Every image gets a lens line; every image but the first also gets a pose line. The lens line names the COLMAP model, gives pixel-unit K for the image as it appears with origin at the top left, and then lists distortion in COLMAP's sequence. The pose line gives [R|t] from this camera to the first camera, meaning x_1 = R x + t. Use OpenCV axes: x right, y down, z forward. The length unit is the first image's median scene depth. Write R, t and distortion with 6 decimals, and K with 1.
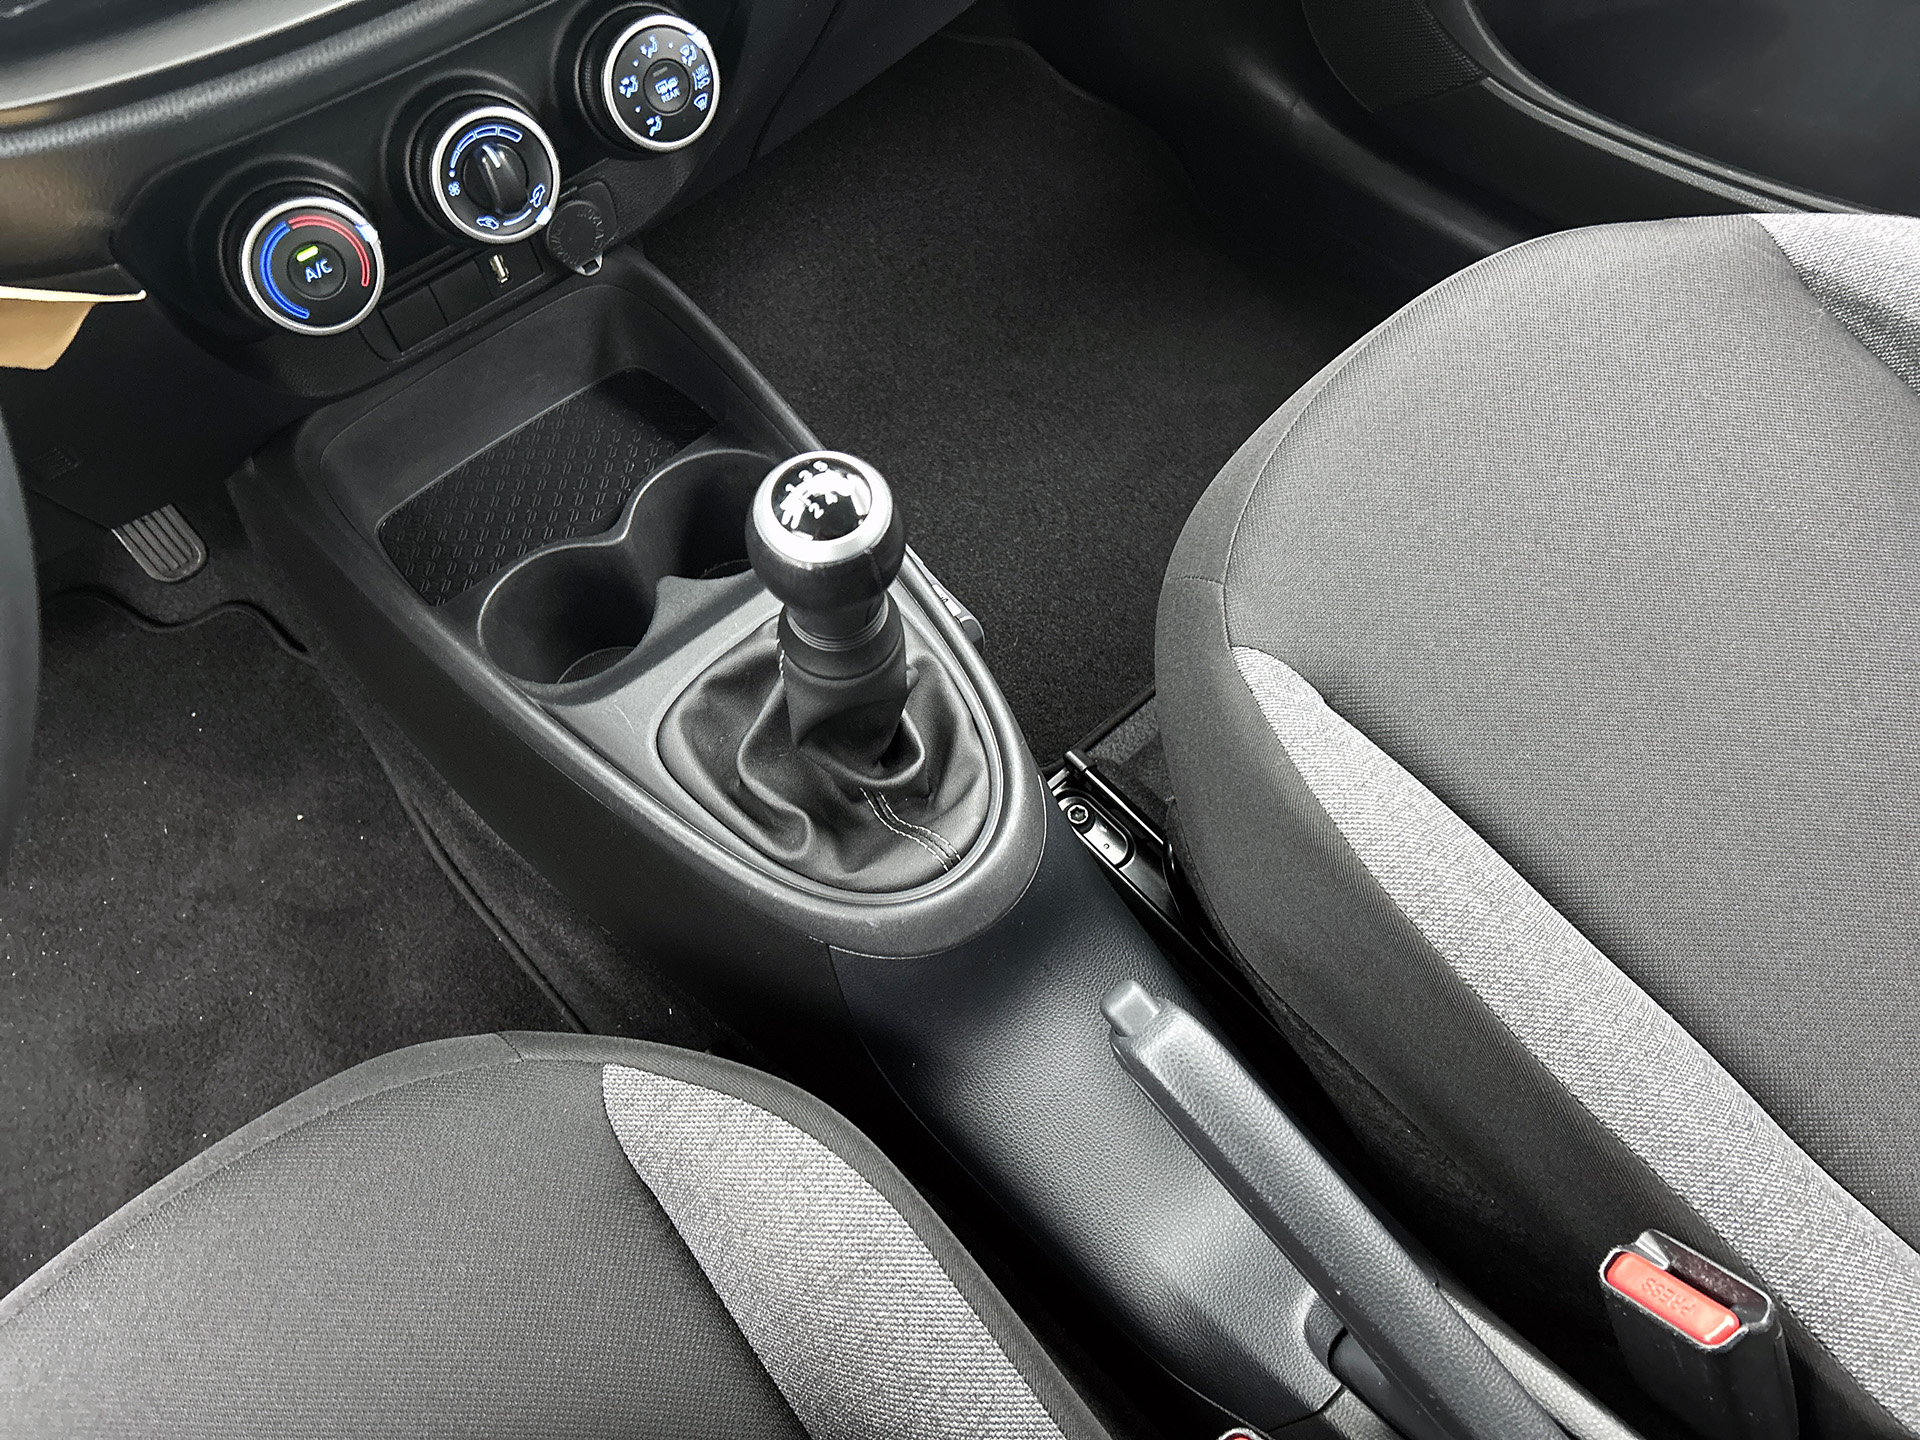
lens RADIAL K [[1442.8, 0, 953.2], [0, 1442.8, 717.5], [0, 0, 1]] dist [0.030104, -0.040051]
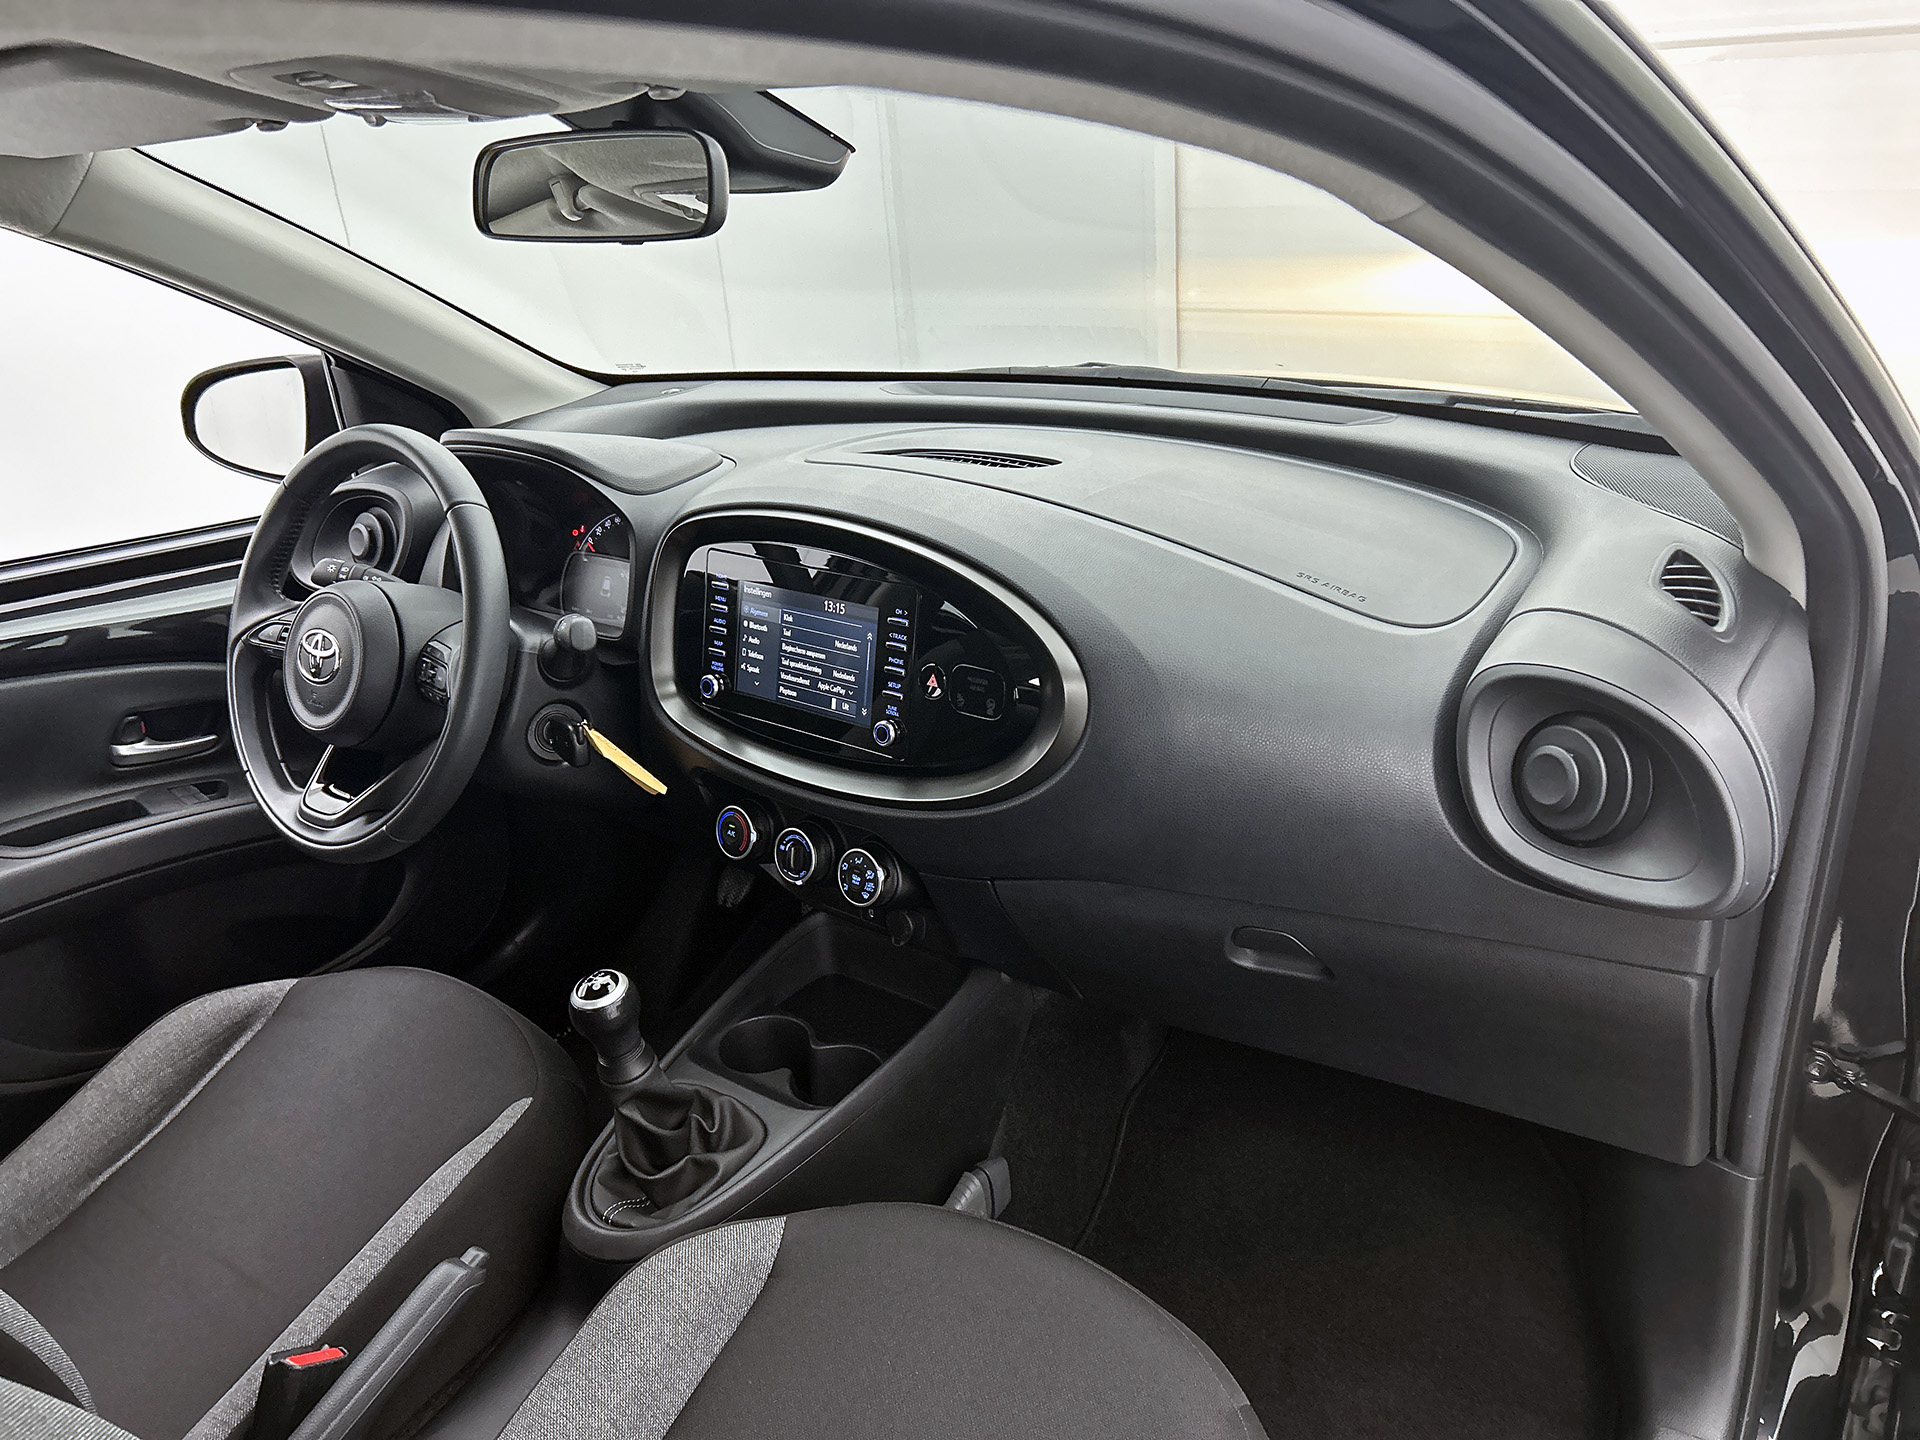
lens RADIAL K [[1442.8, 0, 976.8], [0, 1442.8, 734.4], [0, 0, 1]] dist [0.030104, -0.040051]
pose [[0.237168, 0.474122, -0.847915, 1.533718], [-0.789938, 0.602162, 0.115755, -0.948348], [0.565464, 0.642346, 0.517341, -0.121735]]
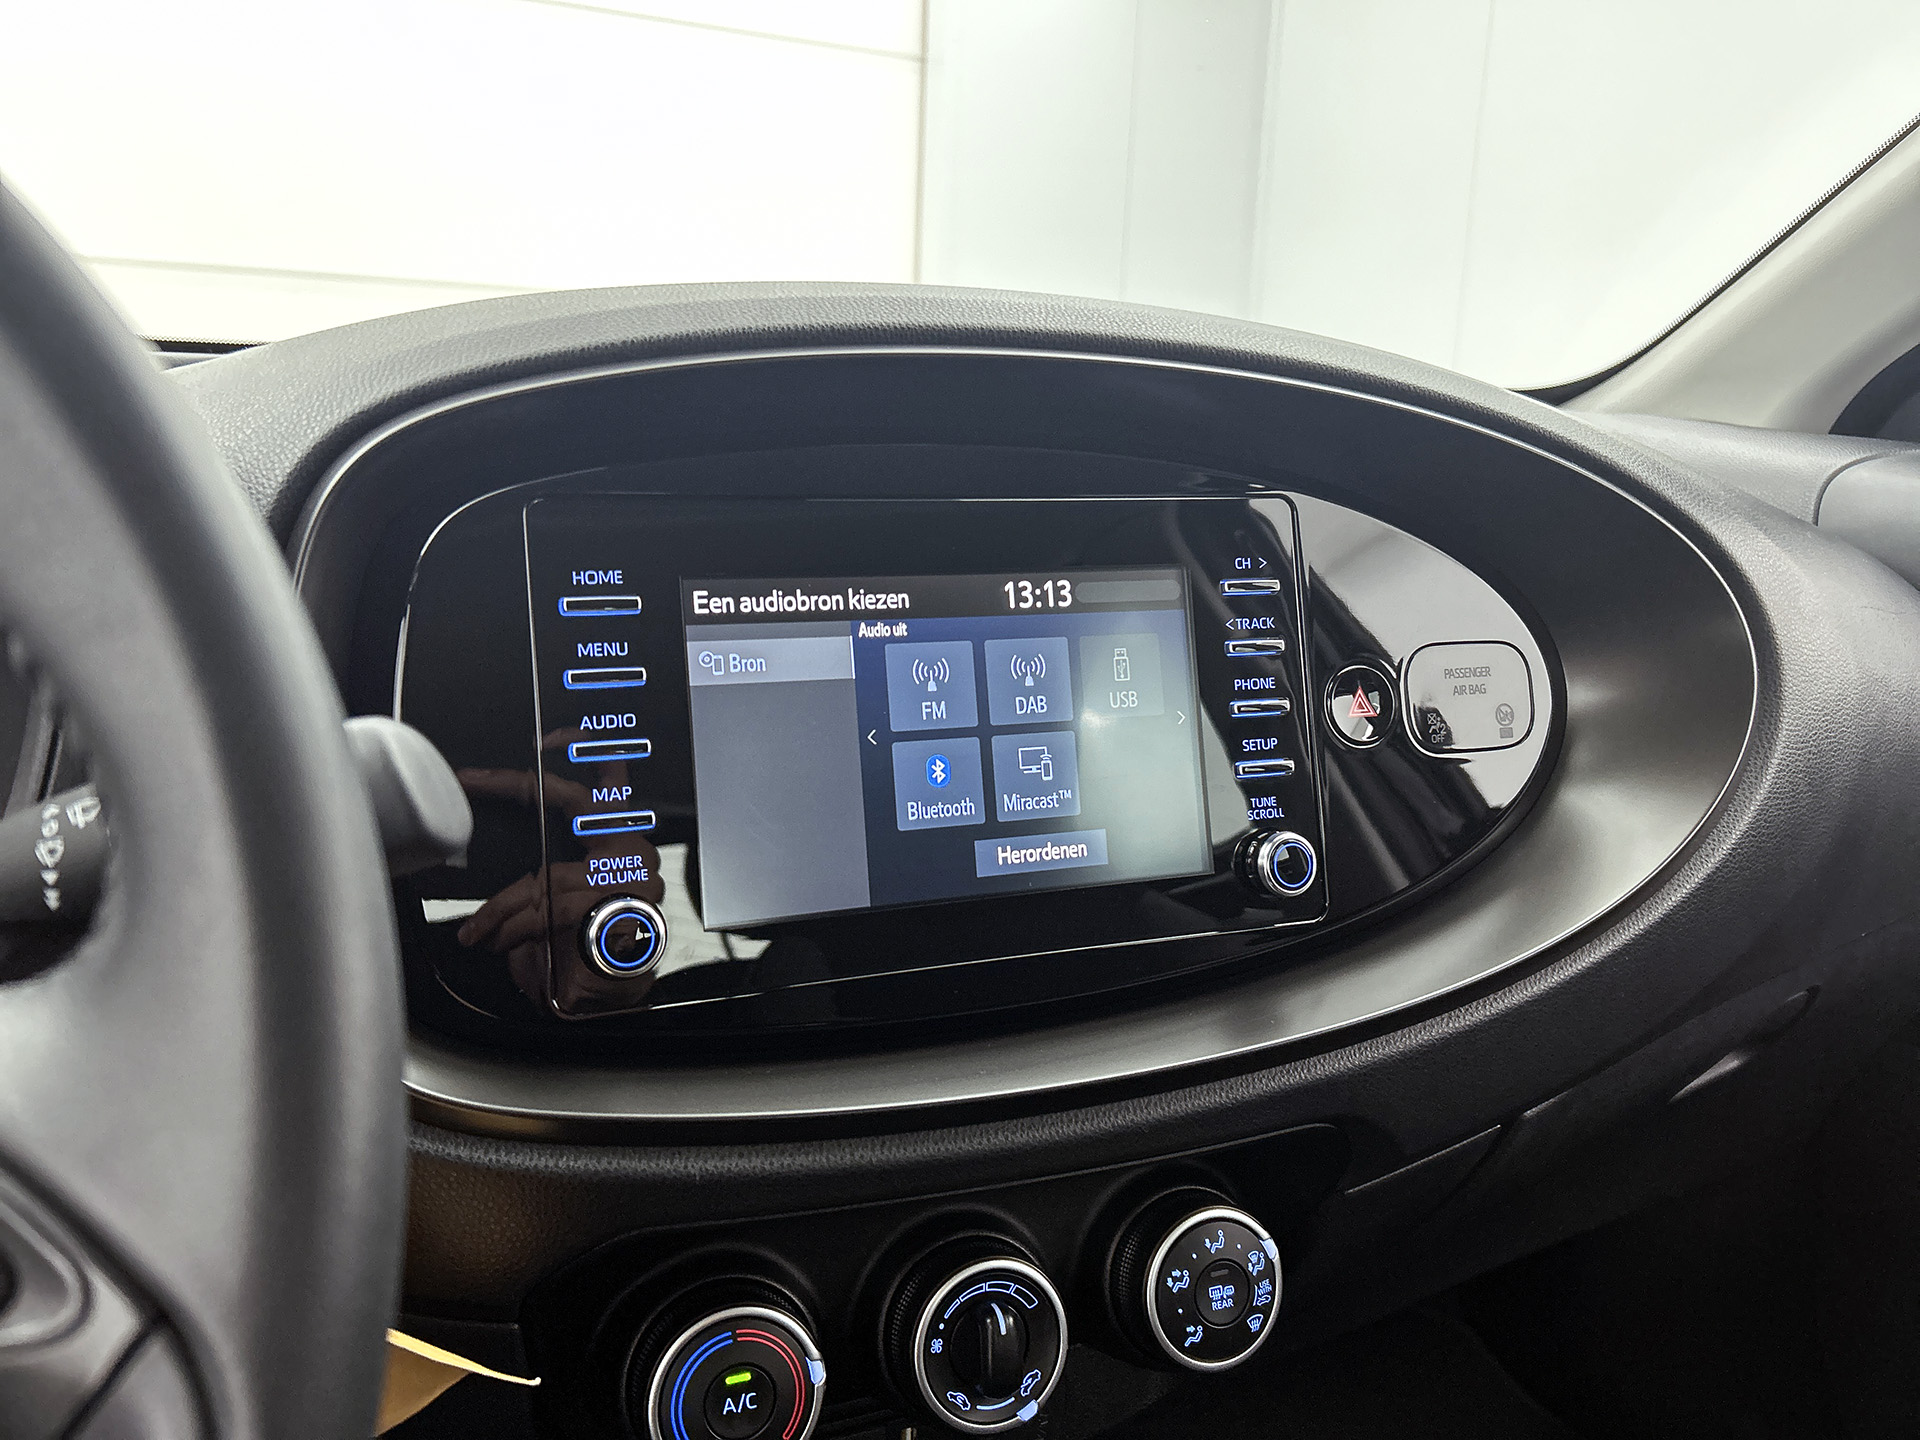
lens RADIAL K [[1442.8, 0, 956.6], [0, 1442.8, 708.4], [0, 0, 1]] dist [0.030104, -0.040051]
pose [[0.952132, 0.179275, -0.247600, -0.197738], [-0.301753, 0.680755, -0.667471, -0.081892], [0.048894, 0.710235, 0.702265, 0.213621]]
